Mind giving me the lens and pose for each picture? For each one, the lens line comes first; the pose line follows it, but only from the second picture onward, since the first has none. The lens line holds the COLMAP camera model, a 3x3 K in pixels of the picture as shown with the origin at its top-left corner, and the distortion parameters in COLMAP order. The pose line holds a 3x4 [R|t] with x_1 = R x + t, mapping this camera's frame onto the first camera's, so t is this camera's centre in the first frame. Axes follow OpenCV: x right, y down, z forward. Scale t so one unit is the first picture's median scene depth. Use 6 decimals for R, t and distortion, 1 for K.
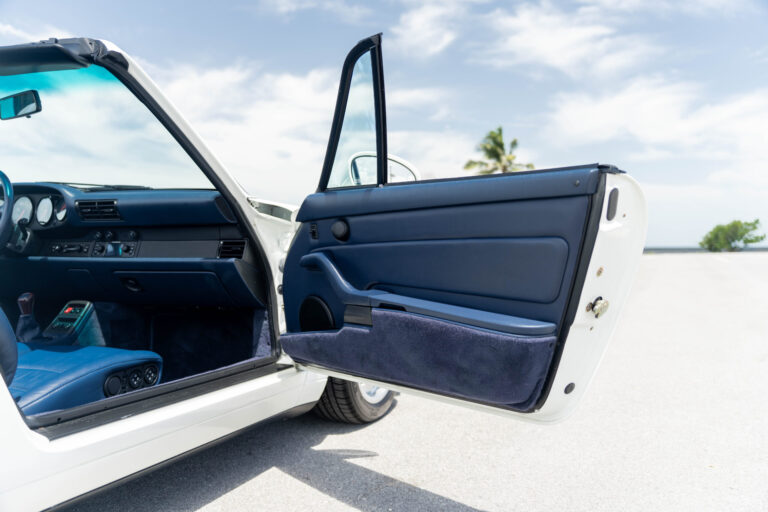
lens RADIAL K [[640.3, 0, 380.4], [0, 640.3, 253.9], [0, 0, 1]] dist [-0.015894, -0.003265]
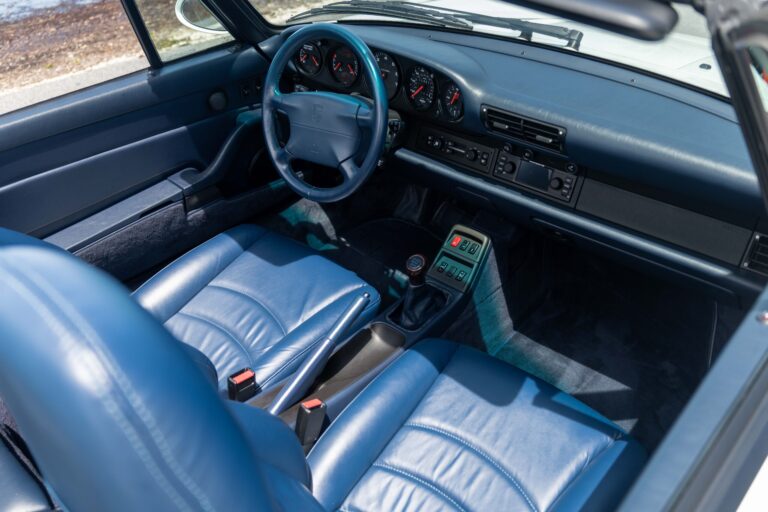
lens RADIAL K [[605.1, 0, 391.1], [0, 605.1, 258.5], [0, 0, 1]] dist [0.011277, -0.019235]
pose [[0.942959, 0.178903, -0.280752, -0.372026], [0.016275, 0.817549, 0.575628, -0.287144], [0.332511, -0.547363, 0.768004, 0.460987]]
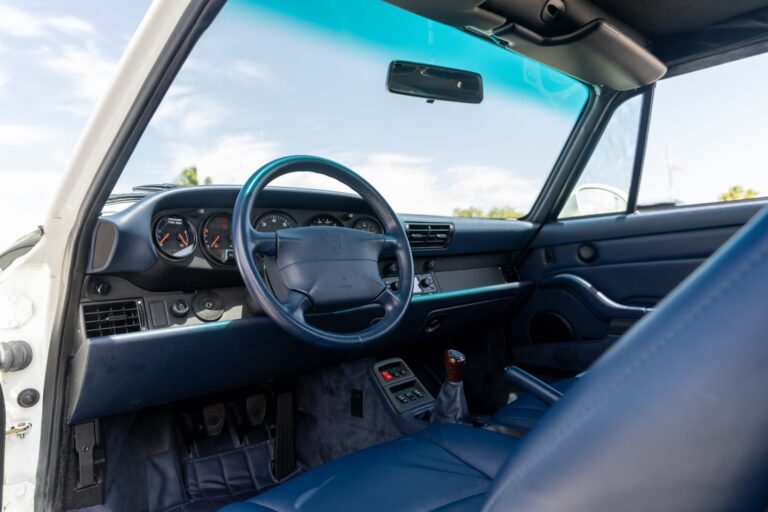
lens RADIAL K [[518.6, 0, 395.9], [0, 518.6, 257.8], [0, 0, 1]] dist [0.006175, 0.006390]
pose [[0.412270, -0.023303, 0.910764, -1.022881], [0.069581, 0.997558, -0.005973, -0.039102], [-0.908401, 0.065834, 0.412885, 0.757470]]
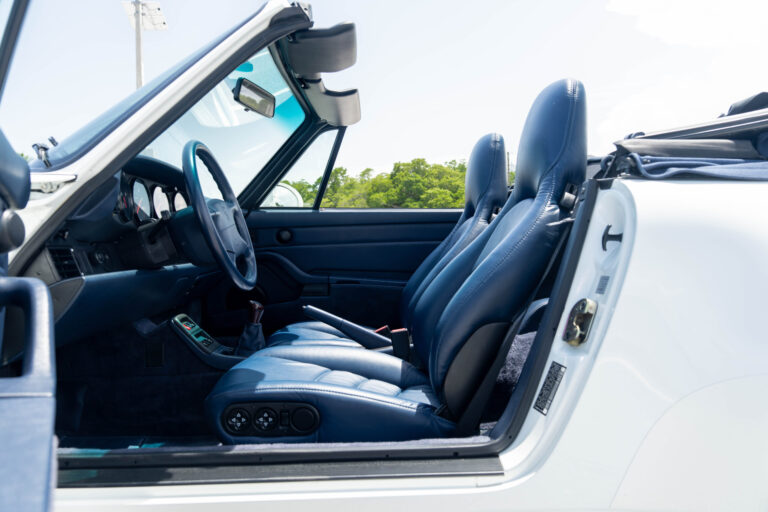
lens RADIAL K [[605.1, 0, 386.8], [0, 605.1, 252.7], [0, 0, 1]] dist [0.011277, -0.019235]
pose [[-0.409637, -0.022527, 0.911970, -1.346201], [0.006929, 0.999589, 0.027804, -0.030308], [-0.912222, 0.017708, -0.409313, 1.104088]]
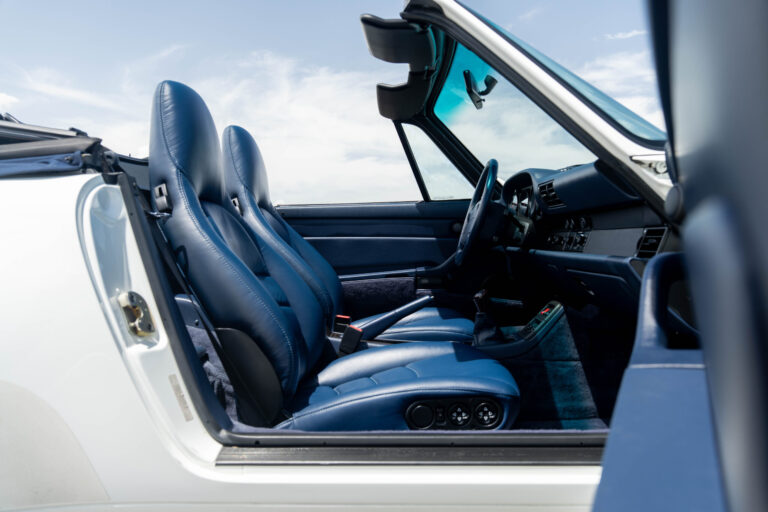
lens RADIAL K [[605.1, 0, 384.3], [0, 605.1, 252.2], [0, 0, 1]] dist [0.011277, -0.019235]
pose [[0.354614, 0.015173, -0.934890, 0.206130], [0.017266, 0.999592, 0.022772, -0.014242], [0.934853, -0.024217, 0.354207, 0.513955]]
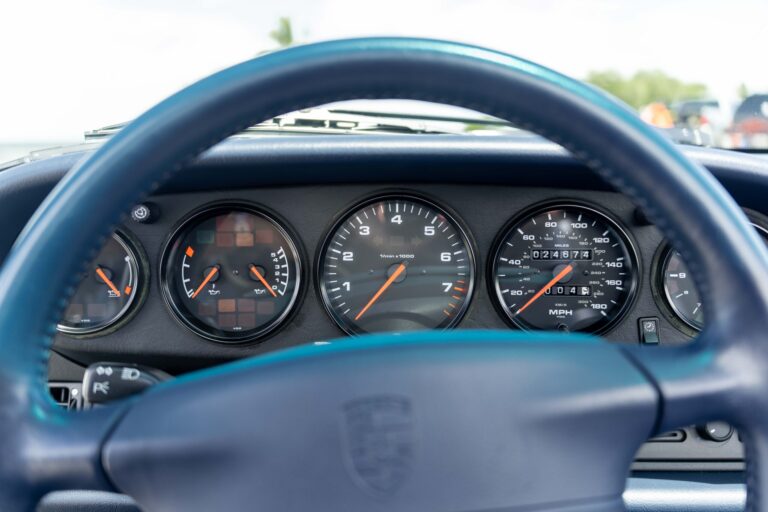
lens RADIAL K [[605.1, 0, 379.5], [0, 605.1, 256.9], [0, 0, 1]] dist [0.011277, -0.019235]
pose [[0.935653, -0.077782, 0.344242, -0.680393], [0.012784, 0.982240, 0.187191, -0.115028], [-0.352689, -0.170745, 0.920031, 0.882505]]
